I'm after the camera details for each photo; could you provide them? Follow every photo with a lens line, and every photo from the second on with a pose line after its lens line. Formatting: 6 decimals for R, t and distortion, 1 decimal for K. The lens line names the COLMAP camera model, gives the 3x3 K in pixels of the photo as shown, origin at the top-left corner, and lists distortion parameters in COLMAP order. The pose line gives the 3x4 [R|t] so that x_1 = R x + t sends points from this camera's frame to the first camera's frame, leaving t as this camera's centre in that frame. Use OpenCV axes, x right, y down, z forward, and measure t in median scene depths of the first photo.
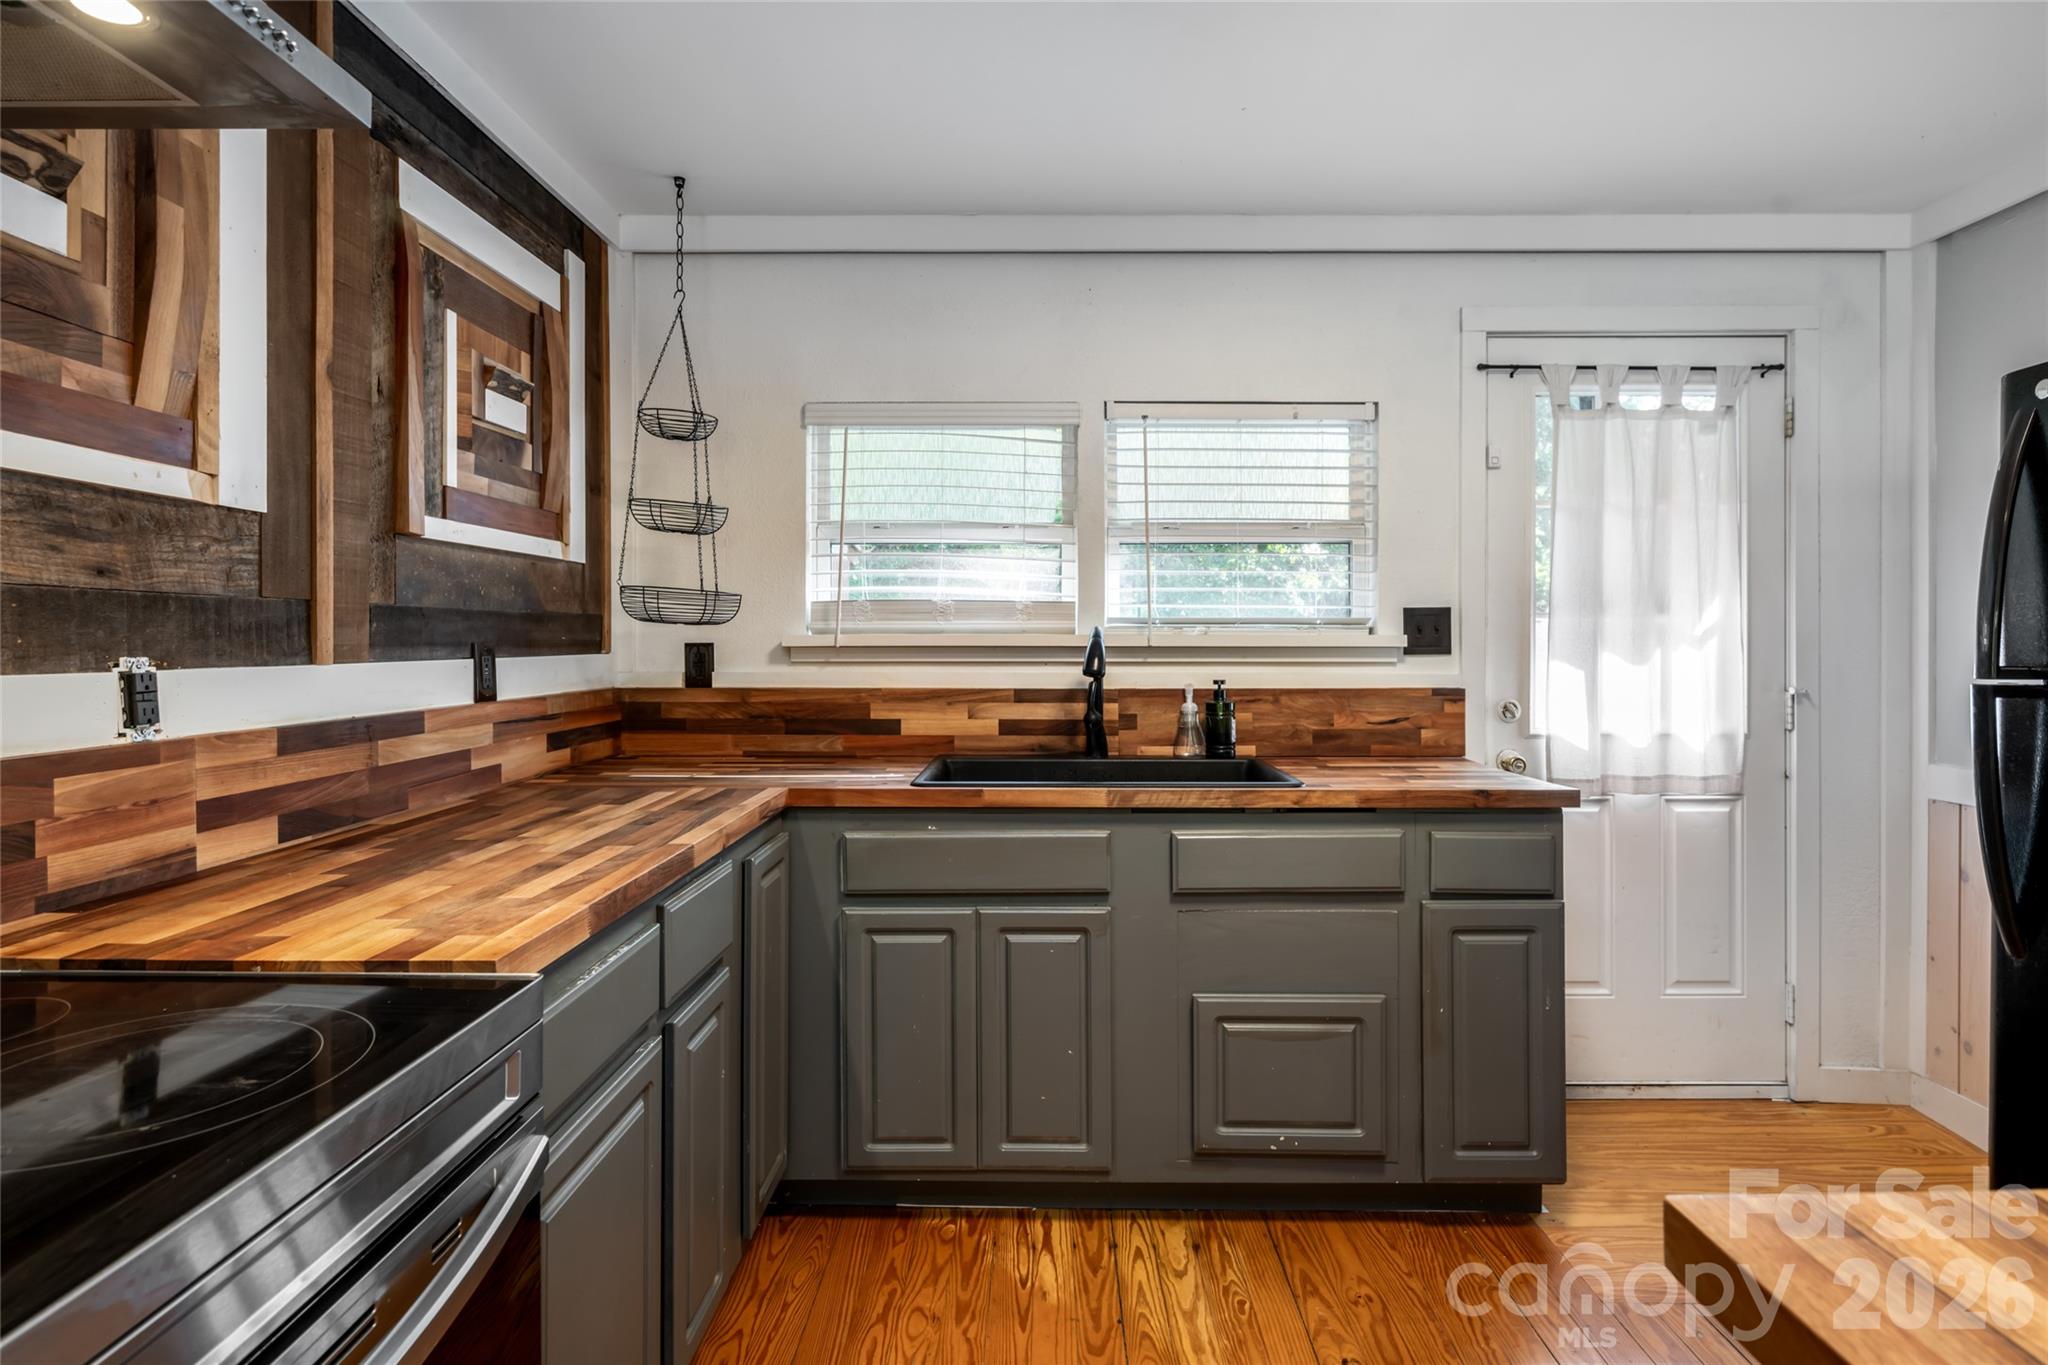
lens RADIAL K [[1032.2, 0, 1045.6], [0, 1032.2, 639.6], [0, 0, 1]] dist [0.006654, 0.002017]
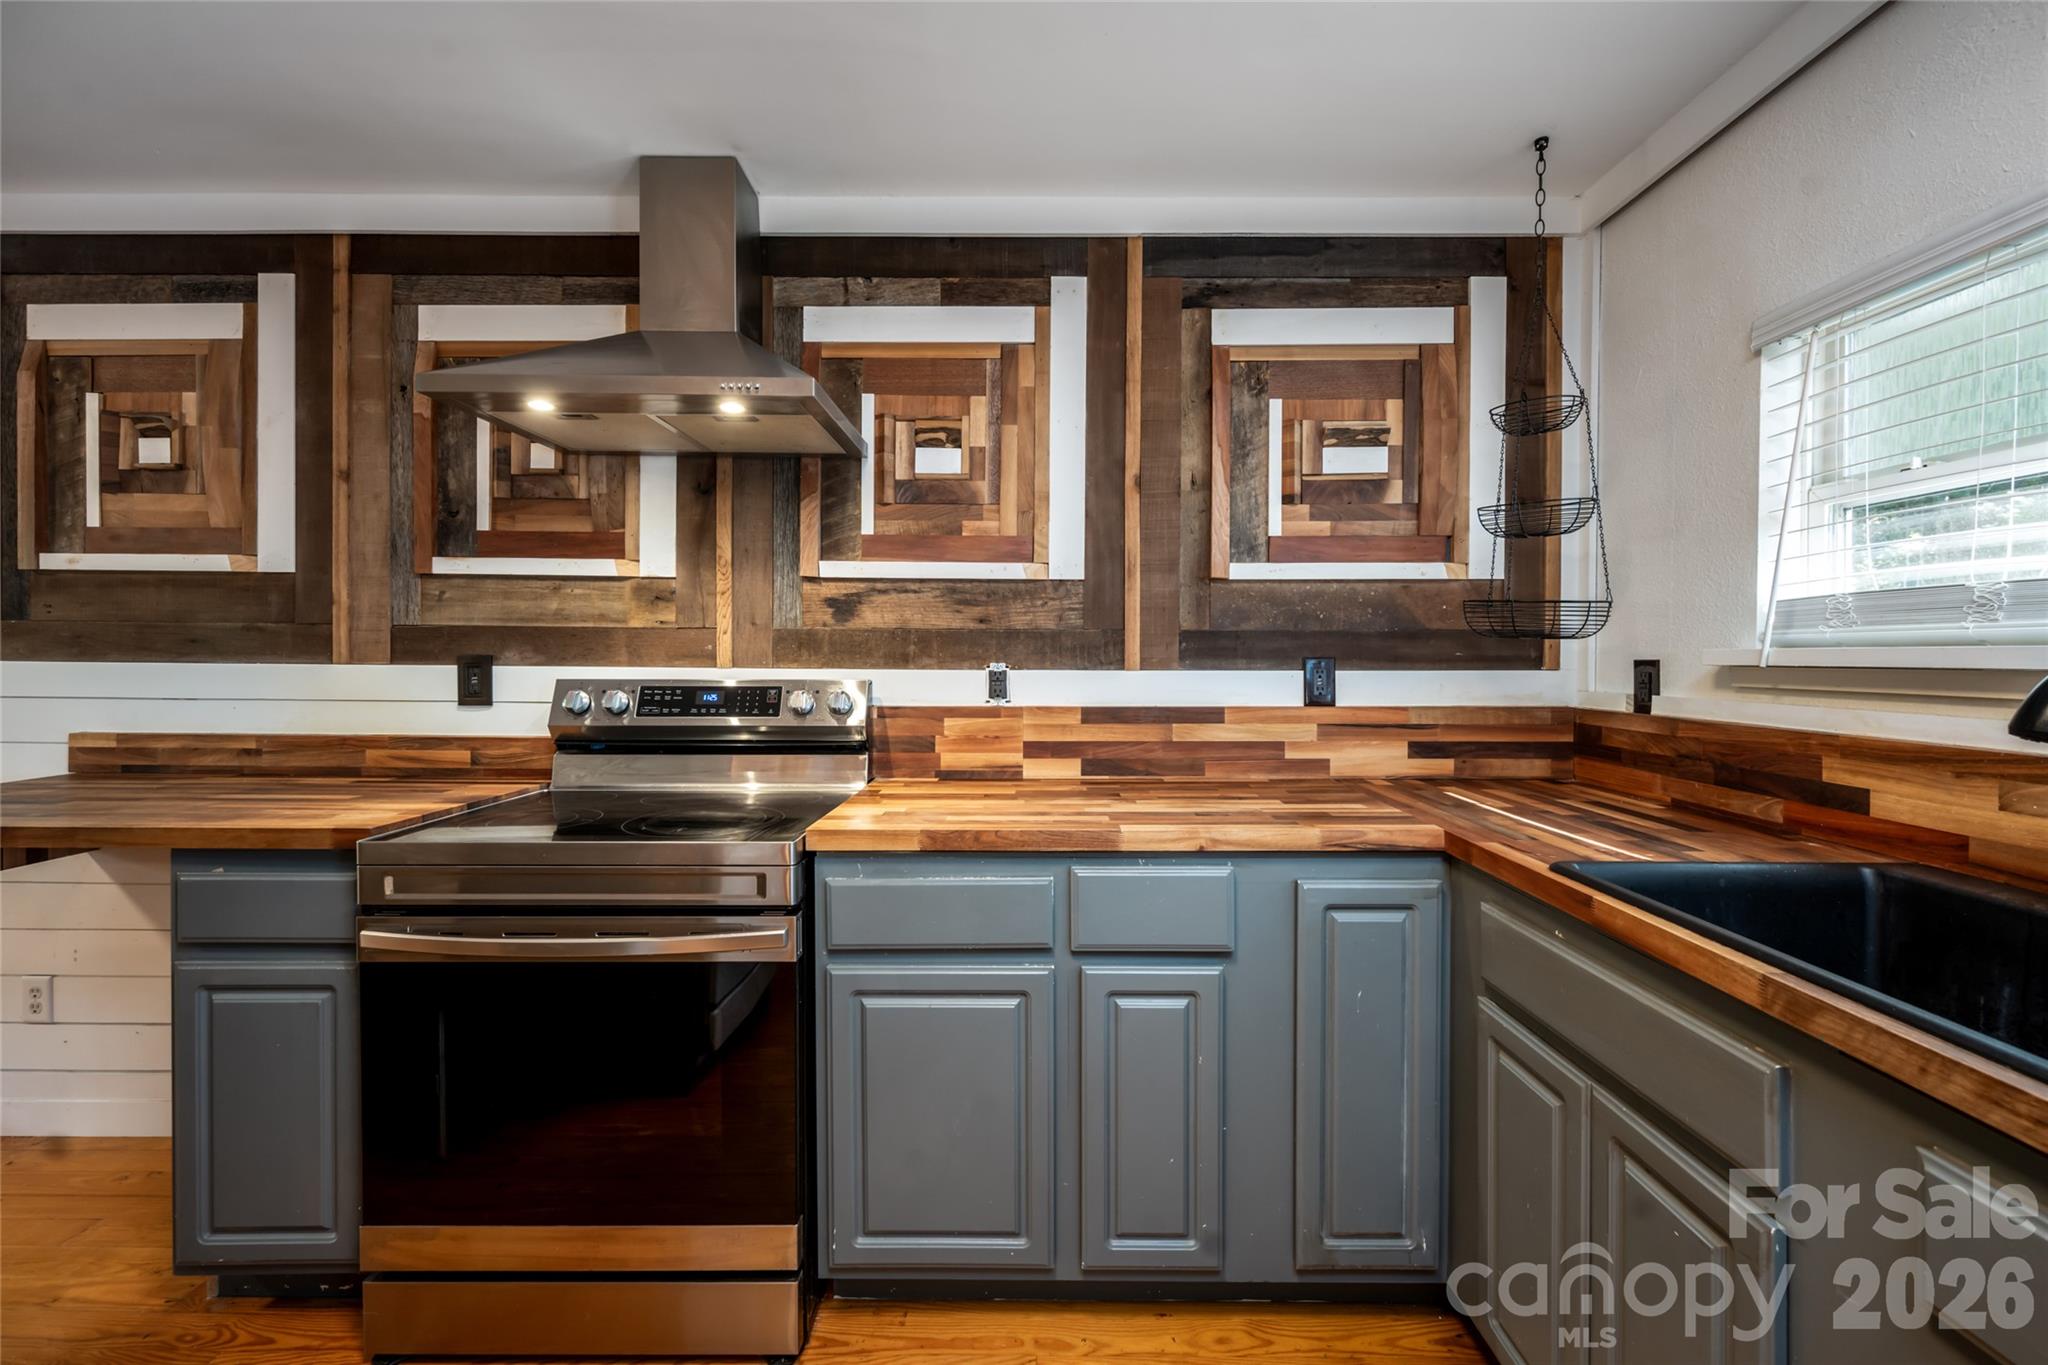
lens RADIAL K [[837.1, 0, 1029.6], [0, 837.1, 661.8], [0, 0, 1]] dist [0.002733, -0.000051]
pose [[-0.000861, 0.010790, -0.999941, 0.508321], [-0.002366, 0.999939, 0.010792, -0.001941], [0.999997, 0.002375, -0.000835, 0.754564]]
